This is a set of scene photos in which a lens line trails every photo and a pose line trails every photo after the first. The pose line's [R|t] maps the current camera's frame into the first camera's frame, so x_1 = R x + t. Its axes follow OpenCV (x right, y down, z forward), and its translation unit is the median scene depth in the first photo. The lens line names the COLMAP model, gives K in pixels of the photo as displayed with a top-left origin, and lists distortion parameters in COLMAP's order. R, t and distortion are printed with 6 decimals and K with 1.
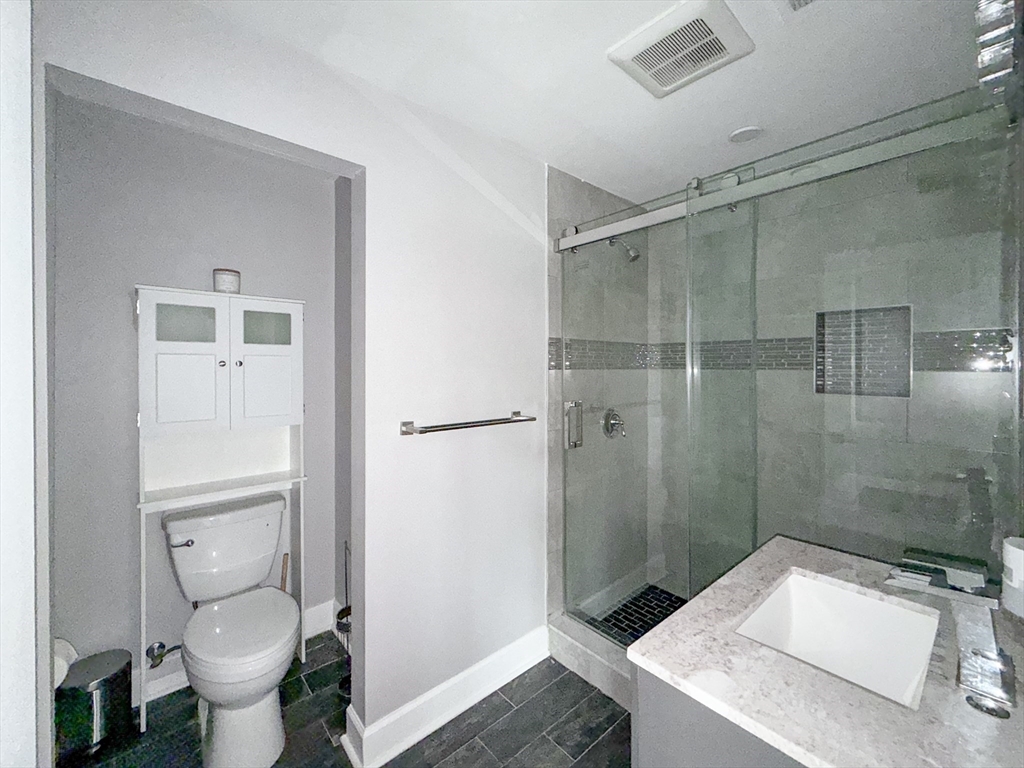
lens RADIAL K [[415.1, 0, 511.1], [0, 415.1, 362.6], [0, 0, 1]] dist [-0.000747, -0.000169]
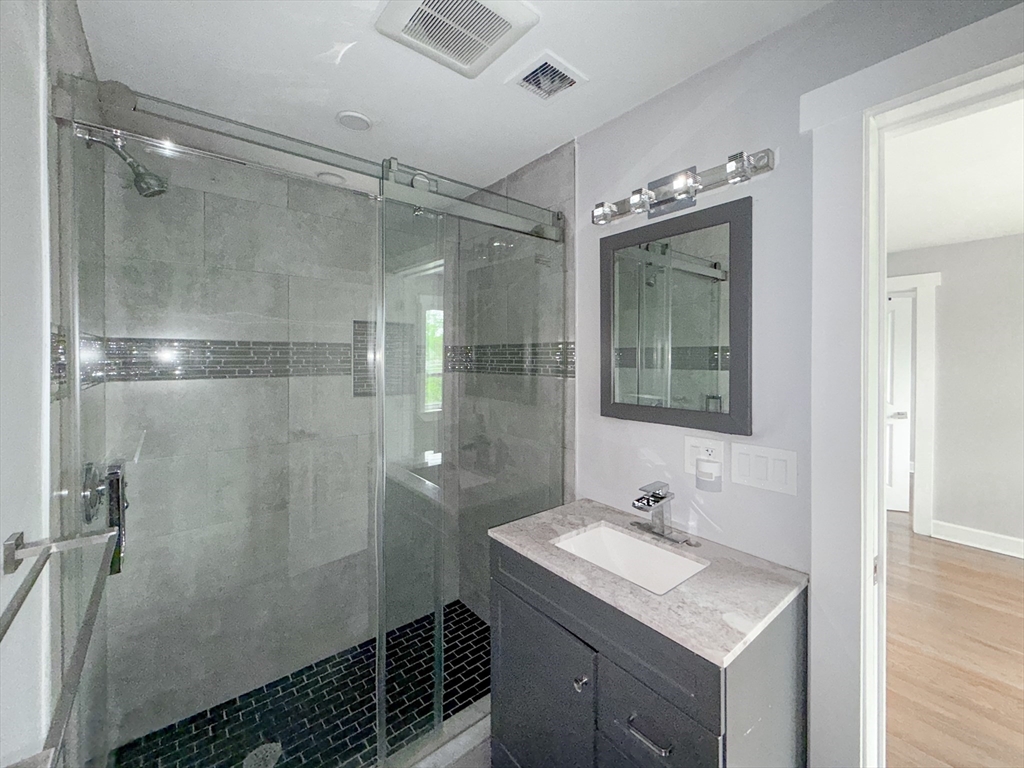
lens RADIAL K [[424.9, 0, 507.5], [0, 424.9, 361.2], [0, 0, 1]] dist [0.001534, 0.000207]
pose [[0.035902, 0.012589, 0.999276, -0.293983], [0.006564, 0.999896, -0.012833, -0.002956], [-0.999334, 0.007020, 0.035816, 0.585418]]
